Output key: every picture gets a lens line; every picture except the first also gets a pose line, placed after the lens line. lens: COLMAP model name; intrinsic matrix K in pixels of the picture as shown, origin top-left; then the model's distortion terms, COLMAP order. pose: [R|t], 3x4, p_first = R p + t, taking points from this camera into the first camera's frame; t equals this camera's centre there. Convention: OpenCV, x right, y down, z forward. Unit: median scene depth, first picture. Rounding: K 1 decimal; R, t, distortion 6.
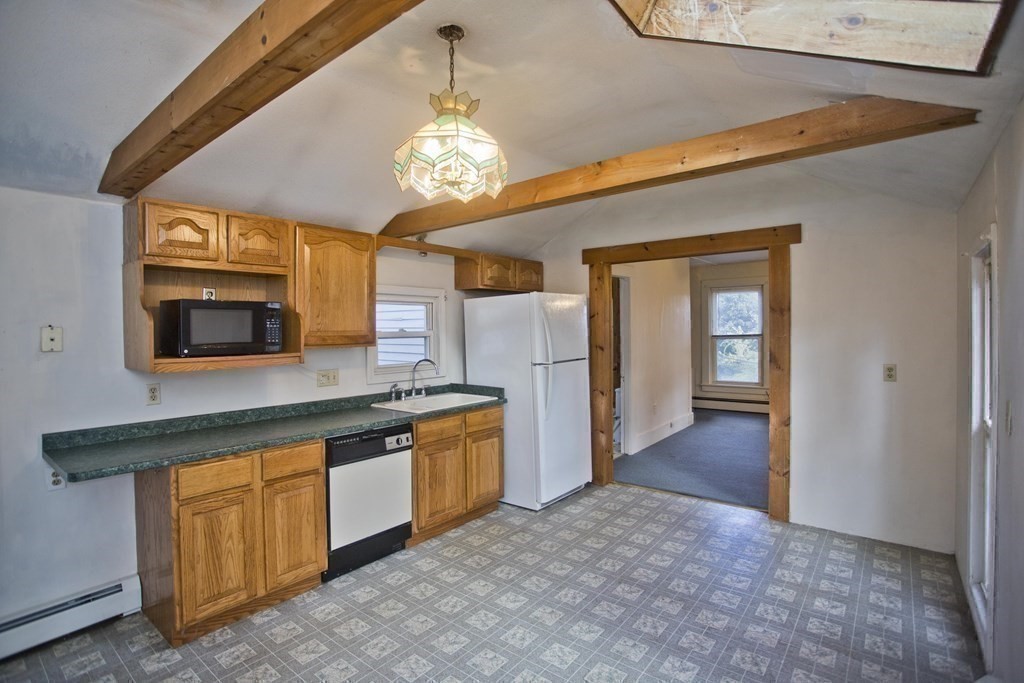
lens RADIAL K [[495.5, 0, 511.6], [0, 495.5, 334.2], [0, 0, 1]] dist [-0.060445, 0.019331]
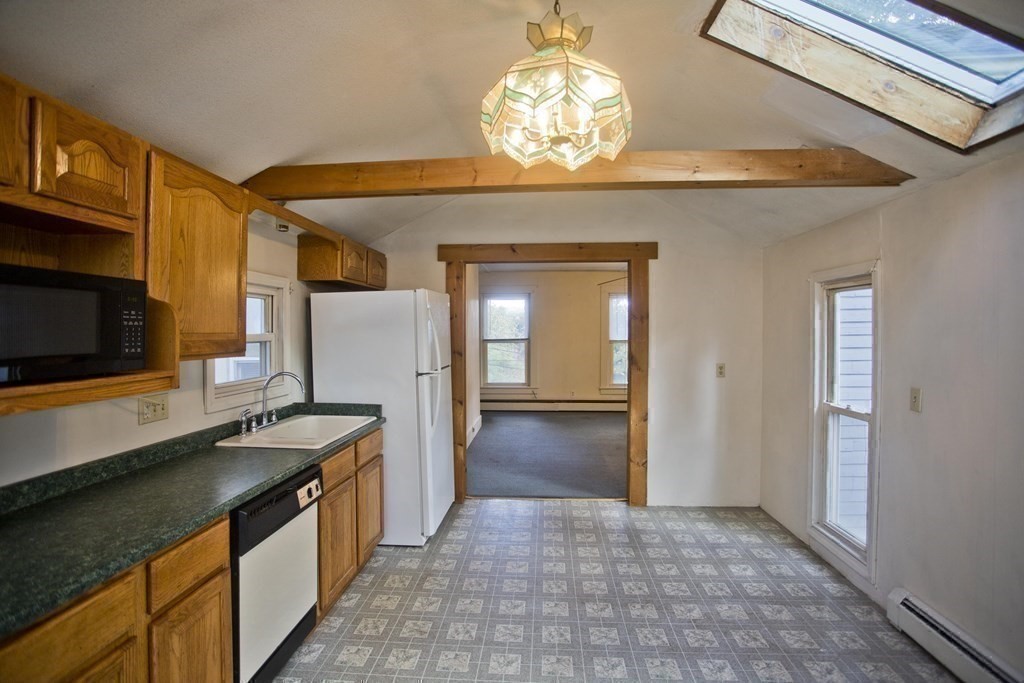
lens RADIAL K [[495.5, 0, 512.6], [0, 495.5, 335.3], [0, 0, 1]] dist [-0.060445, 0.019331]
pose [[0.820344, 0.005897, 0.571840, -0.381131], [-0.003245, 0.999979, -0.005658, -0.001547], [-0.571861, 0.002786, 0.820346, 0.268273]]
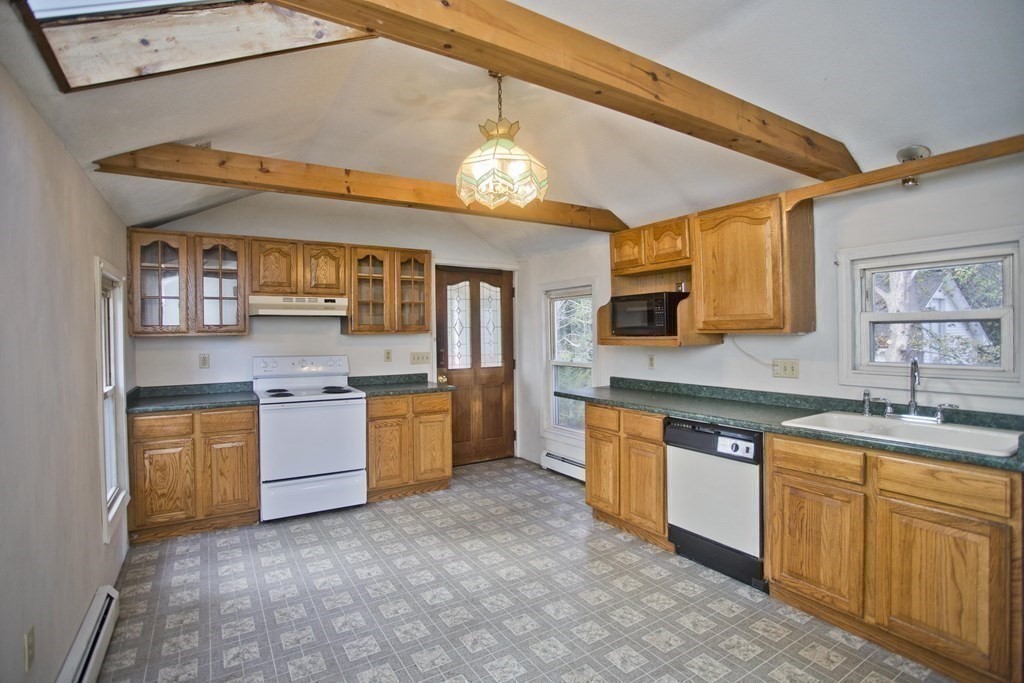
lens RADIAL K [[495.5, 0, 515.3], [0, 495.5, 334.6], [0, 0, 1]] dist [-0.060445, 0.019331]
pose [[-0.319902, 0.018483, -0.947270, 0.646970], [0.007096, 0.999828, 0.017112, 0.012043], [0.947424, -0.001247, -0.319979, 0.896911]]
